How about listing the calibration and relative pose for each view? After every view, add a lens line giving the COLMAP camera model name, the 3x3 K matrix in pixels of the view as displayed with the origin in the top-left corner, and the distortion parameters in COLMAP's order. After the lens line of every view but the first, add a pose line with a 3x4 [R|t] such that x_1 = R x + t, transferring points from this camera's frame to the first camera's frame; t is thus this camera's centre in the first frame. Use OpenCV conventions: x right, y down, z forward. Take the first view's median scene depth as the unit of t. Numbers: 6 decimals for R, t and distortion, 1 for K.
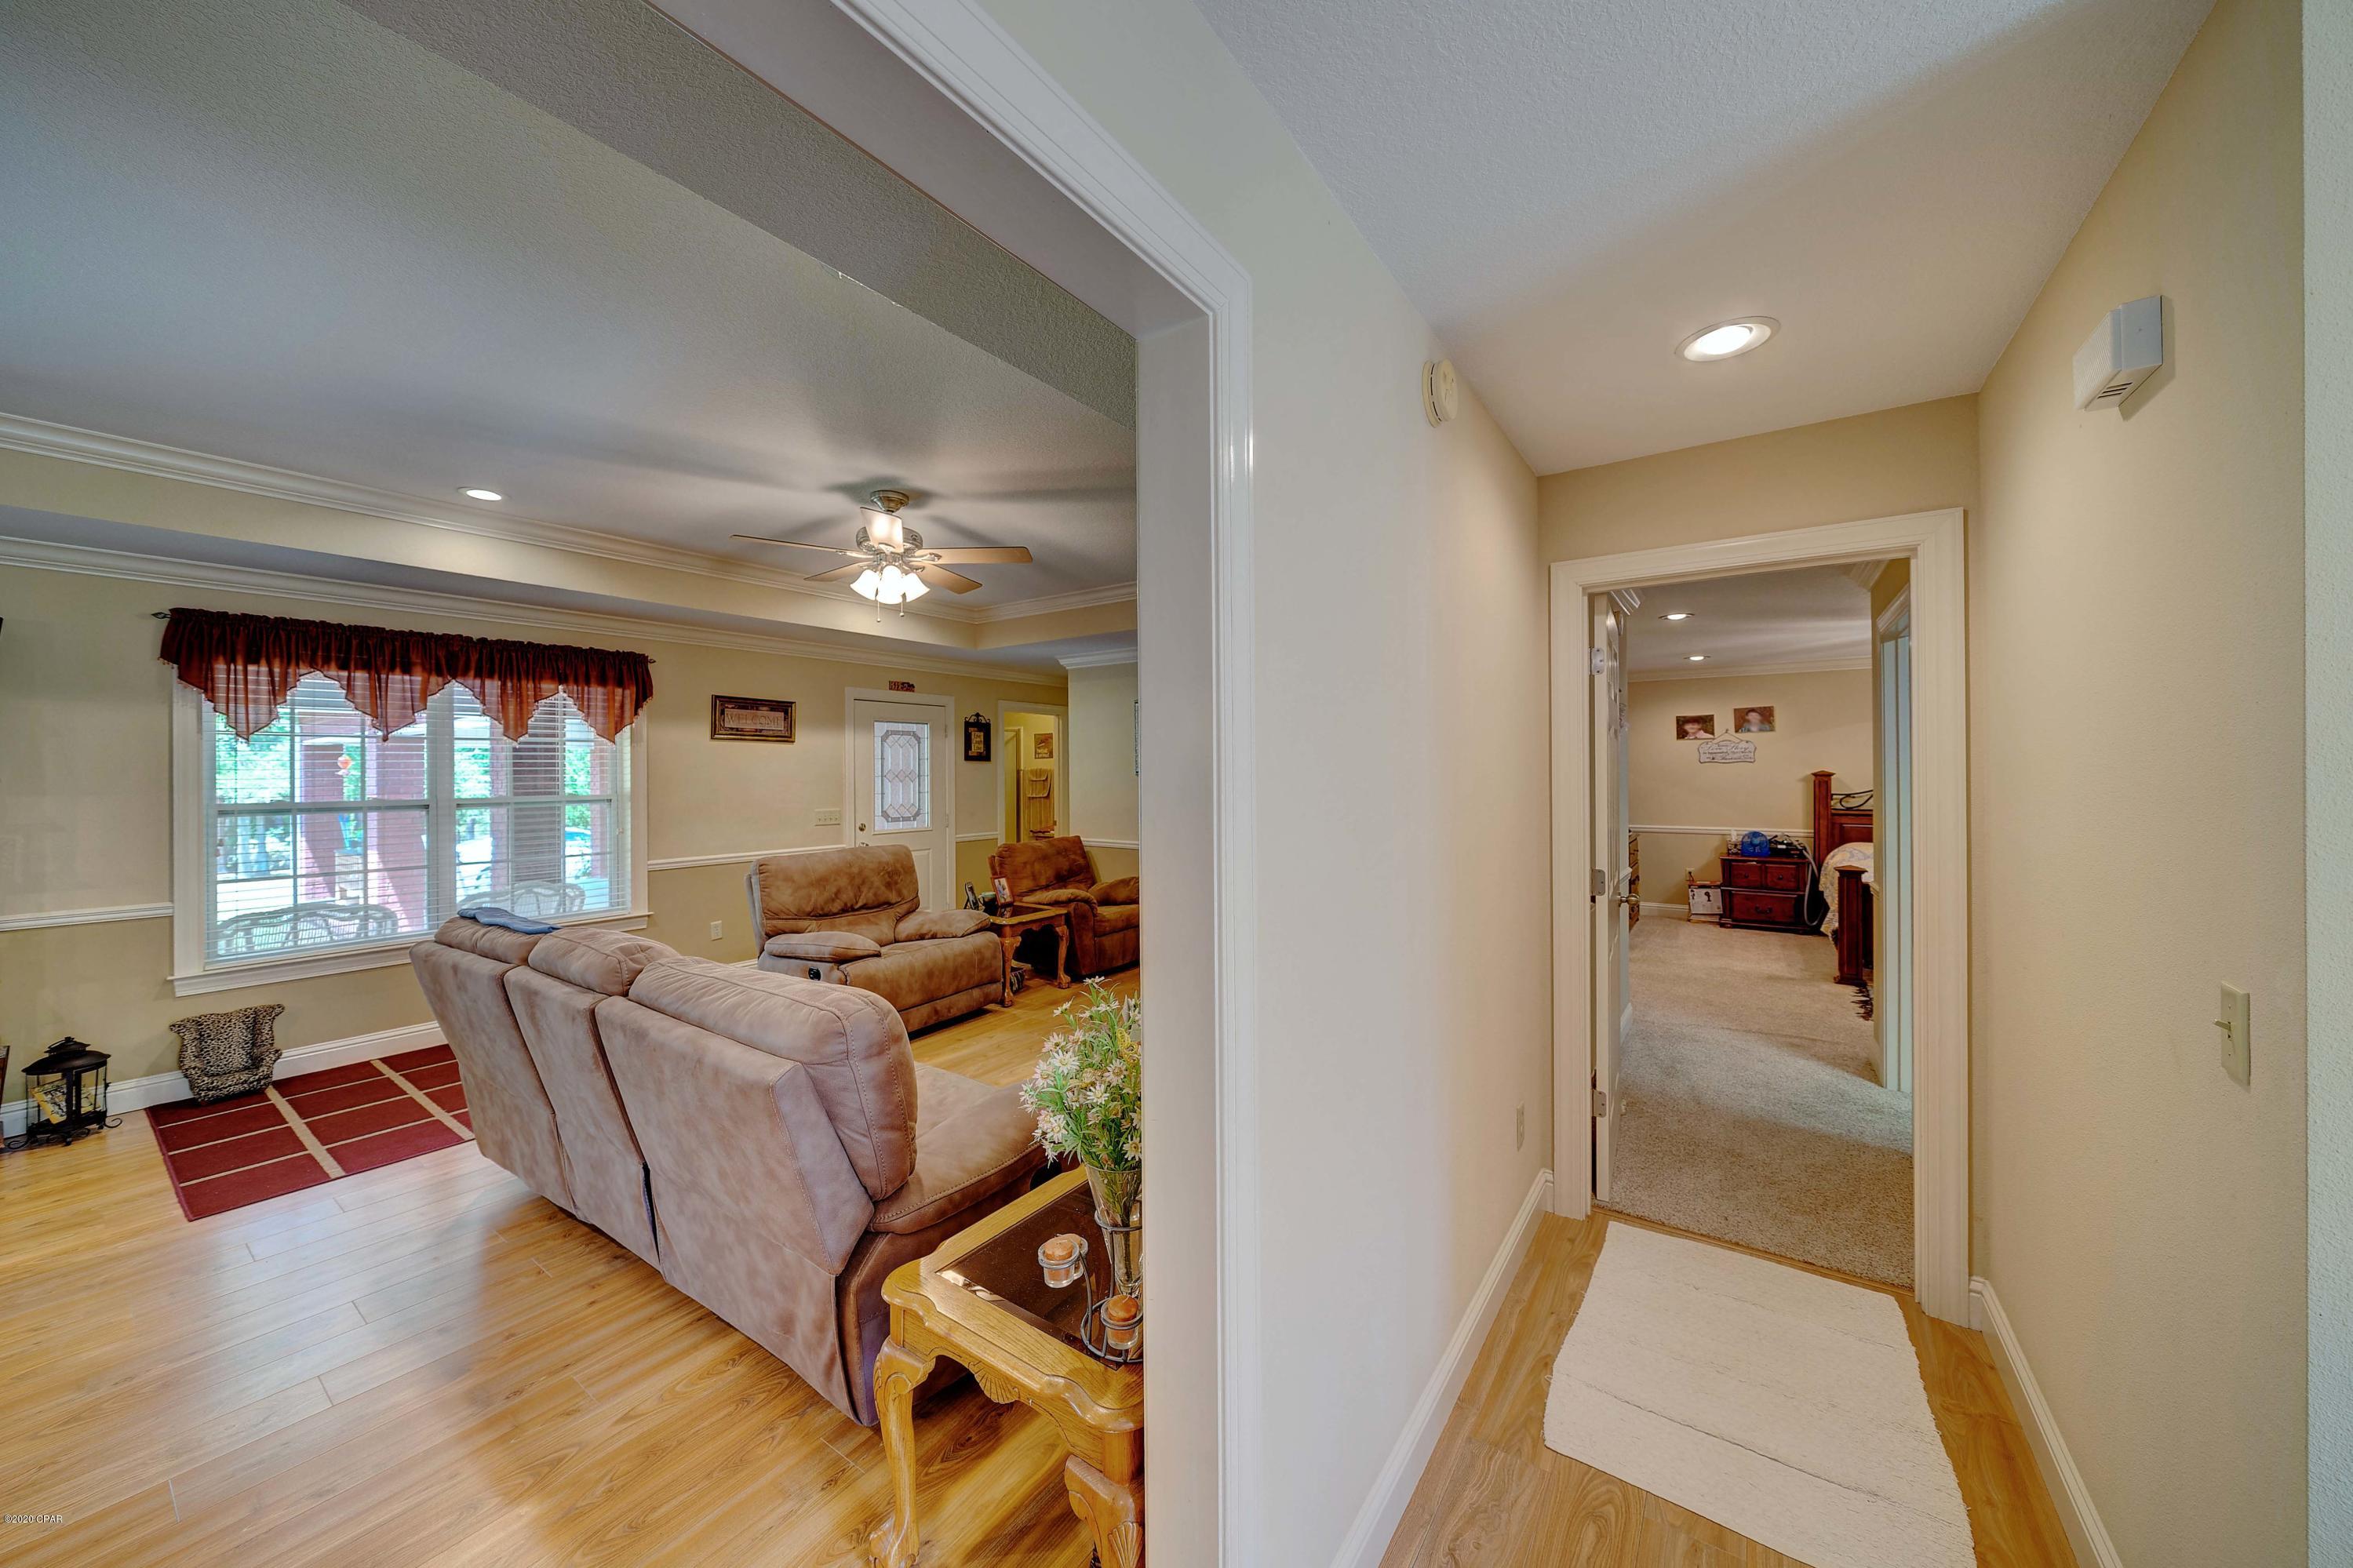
lens RADIAL K [[810.0, 0, 1171.2], [0, 810.0, 784.7], [0, 0, 1]] dist [-0.001729, 0.000031]
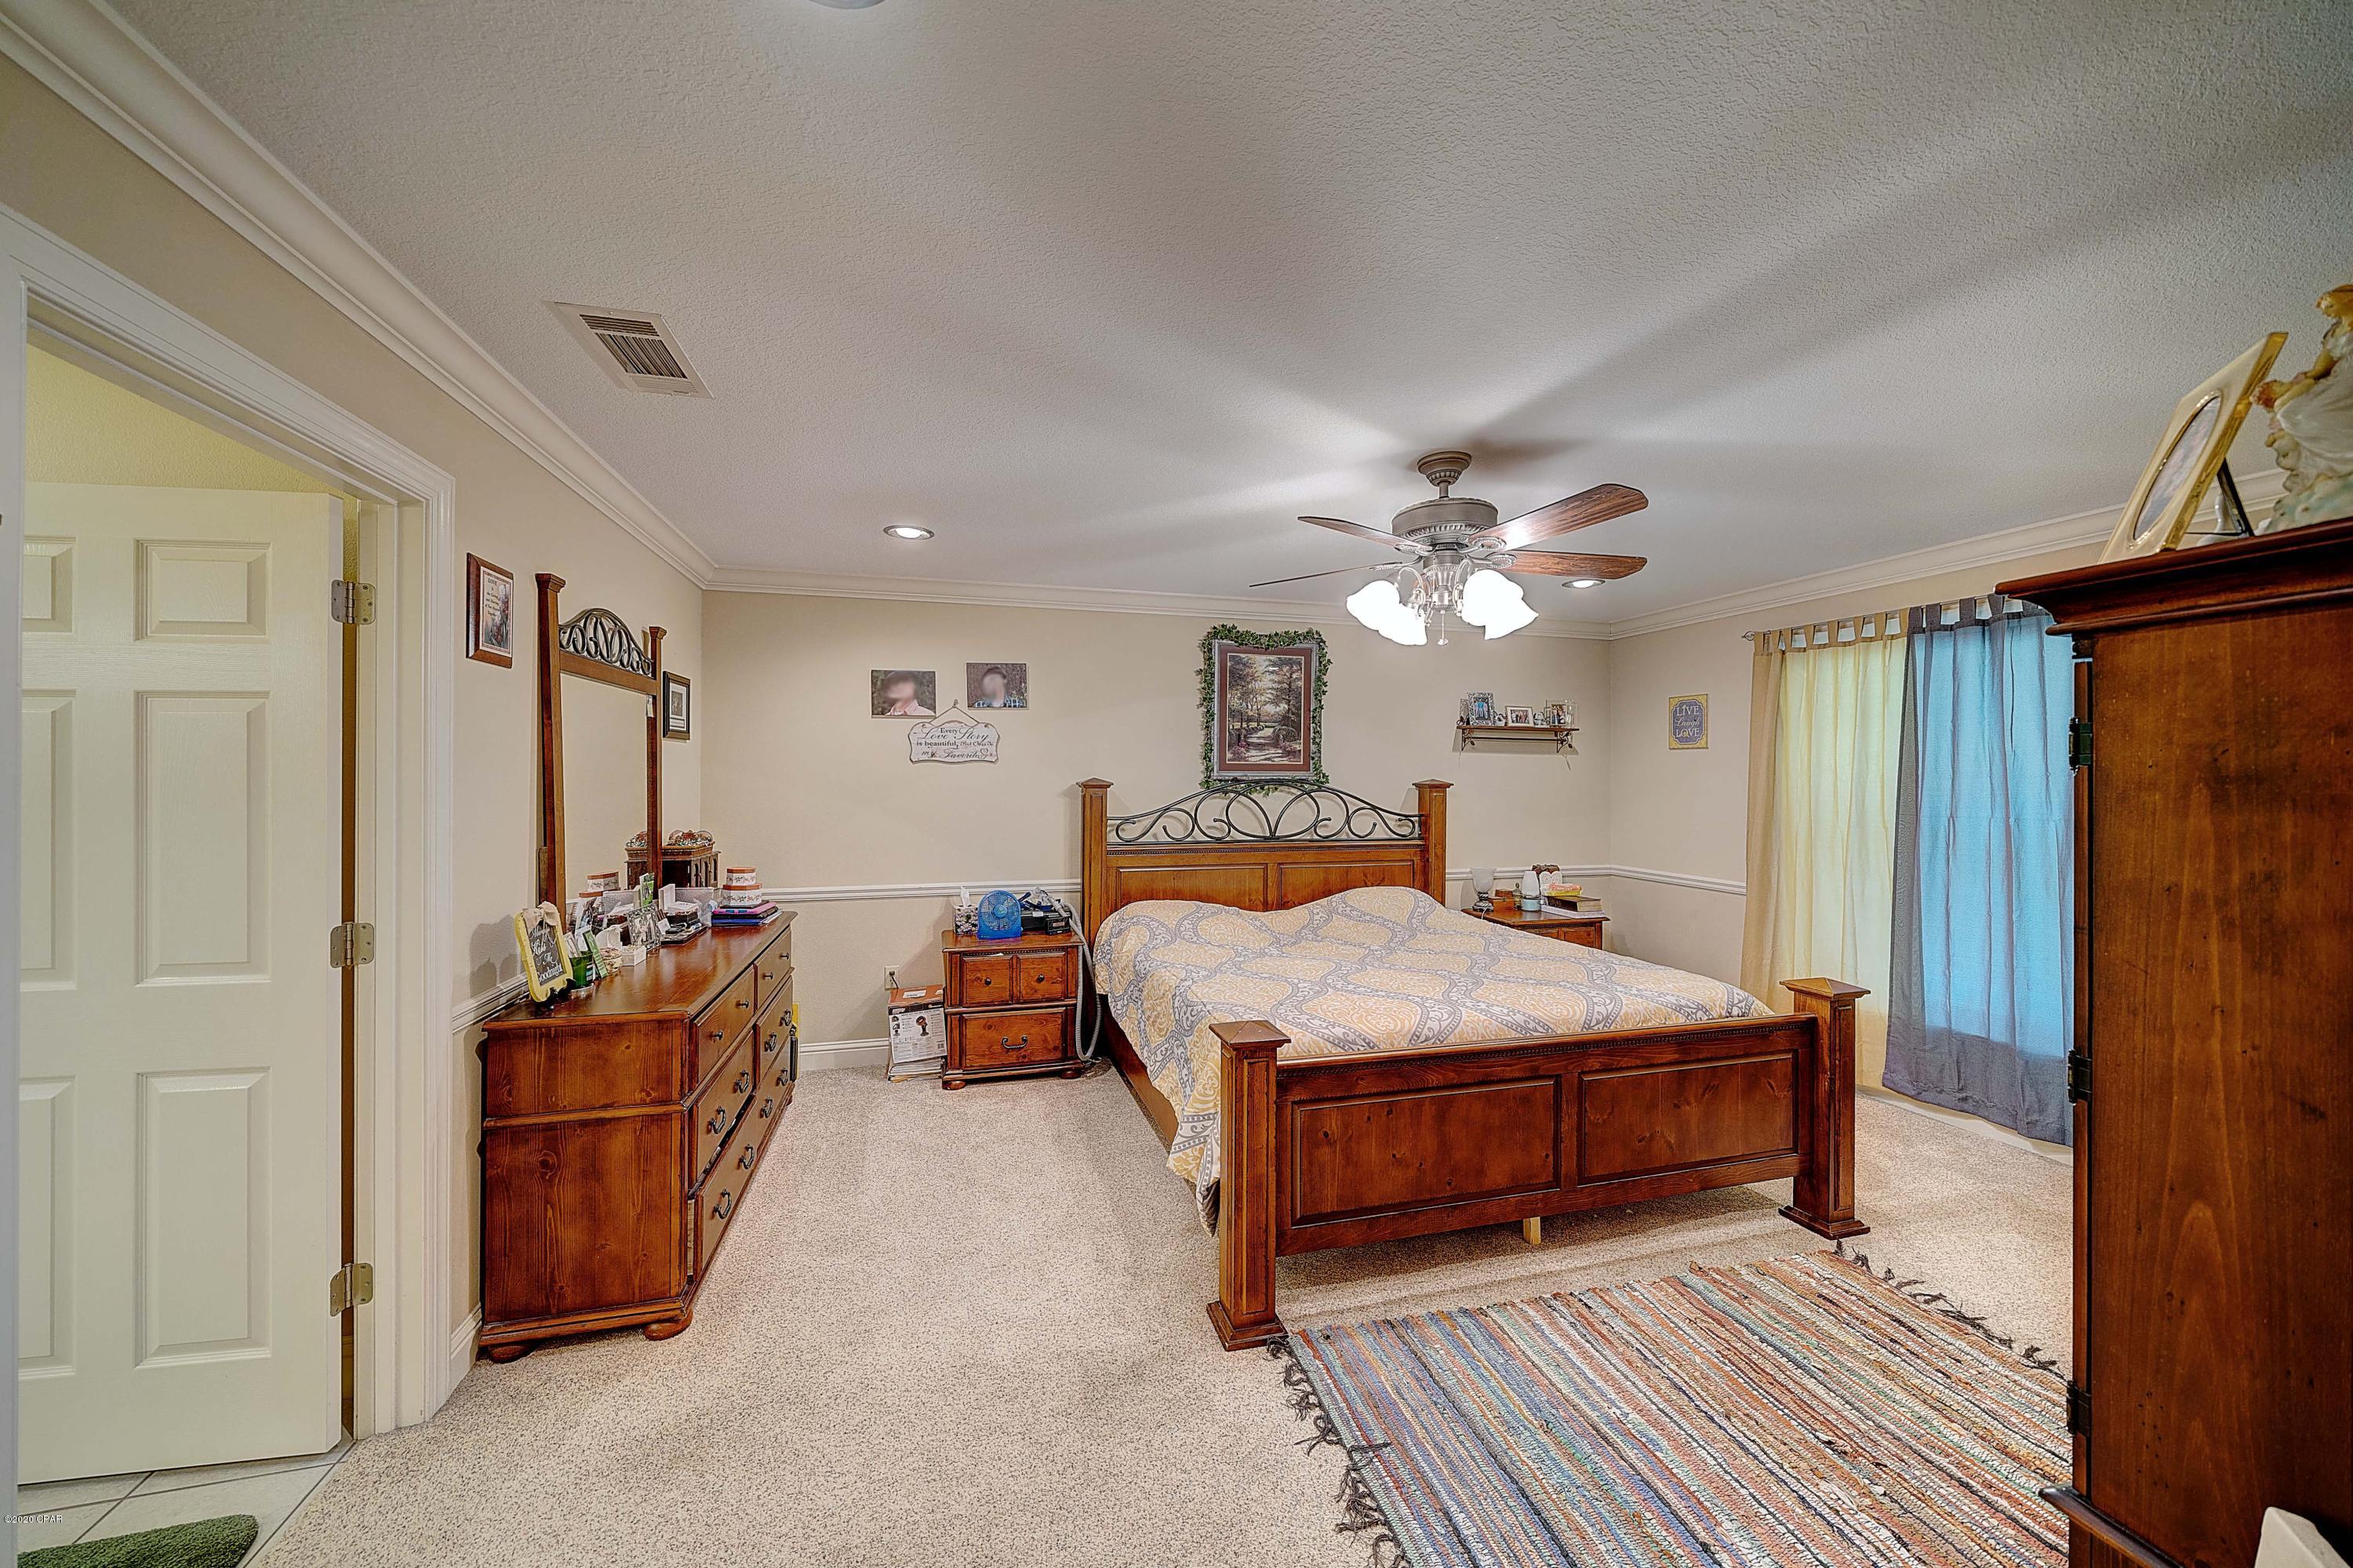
lens RADIAL K [[810.2, 0, 1173.6], [0, 810.2, 769.2], [0, 0, 1]] dist [-0.001729, 0.000031]
pose [[0.624732, 0.017039, 0.780653, 0.364369], [-0.010361, 0.999855, -0.013532, -0.016594], [-0.780770, 0.000366, 0.624818, 0.562343]]
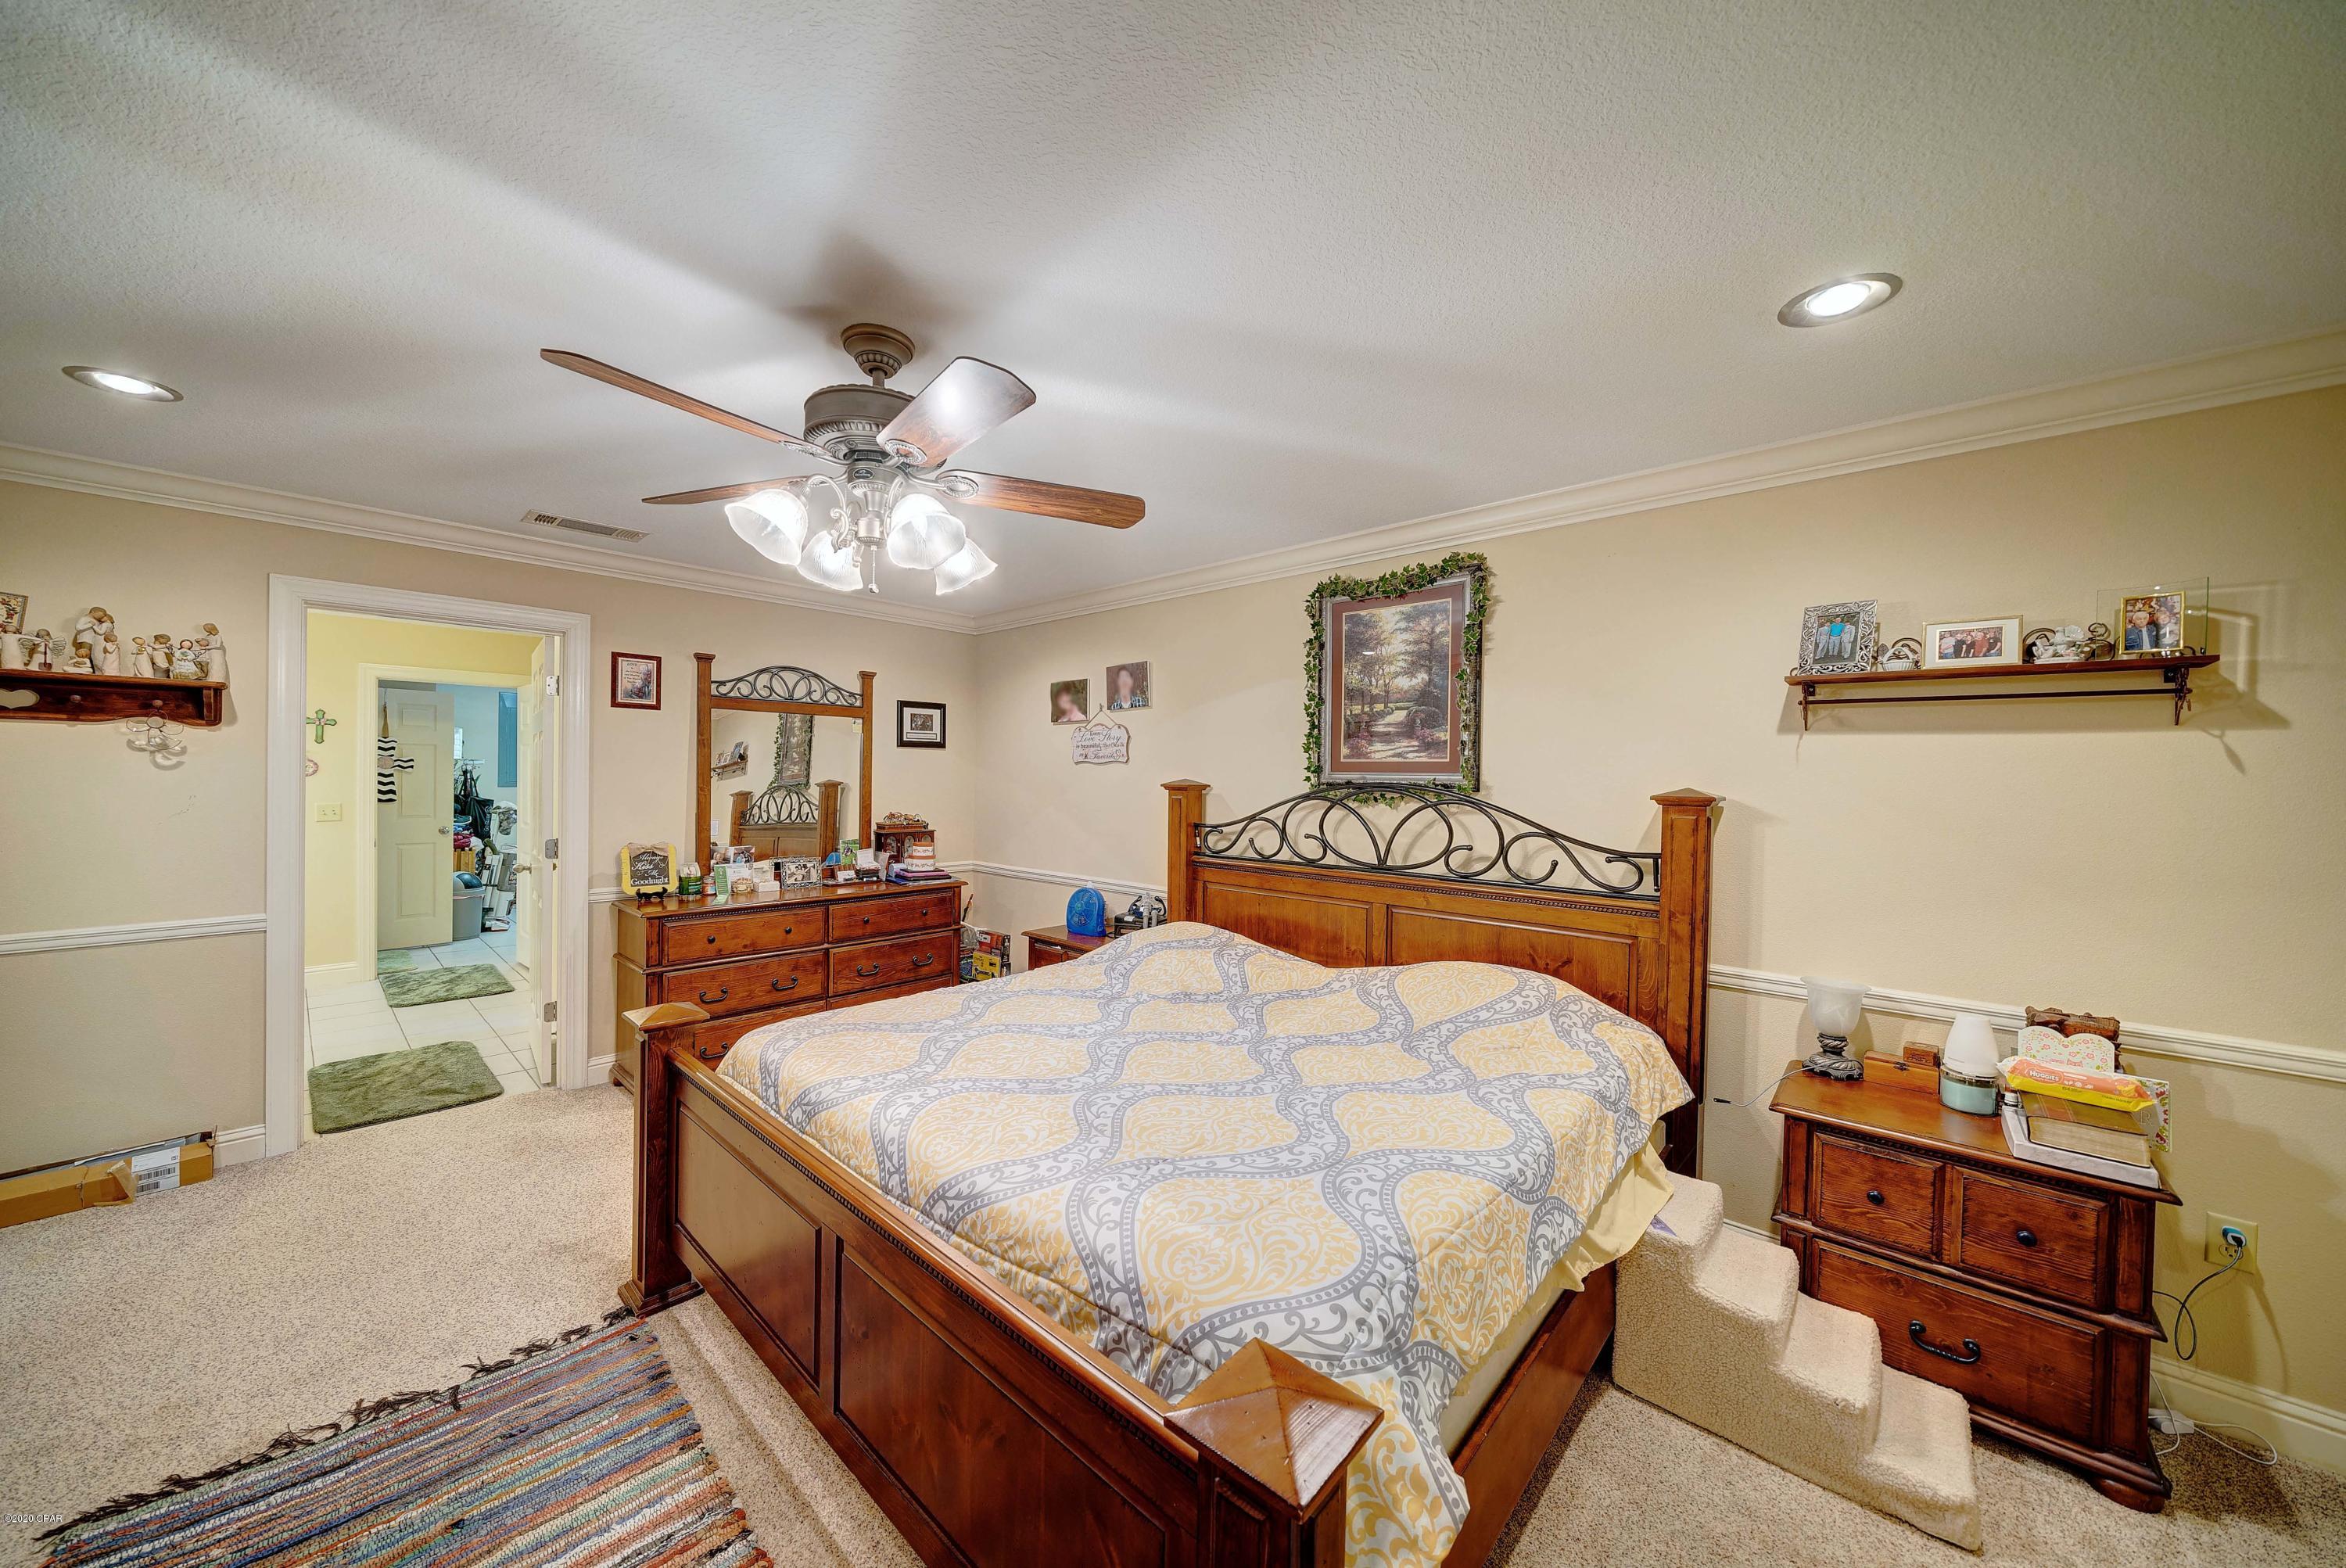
lens RADIAL K [[807.8, 0, 1132.3], [0, 807.8, 784.3], [0, 0, 1]] dist [-0.001729, 0.000031]
pose [[0.992946, 0.023848, -0.116146, 0.810869], [-0.022440, 0.999658, 0.013410, -0.020506], [0.116426, -0.010709, 0.993142, 0.446080]]
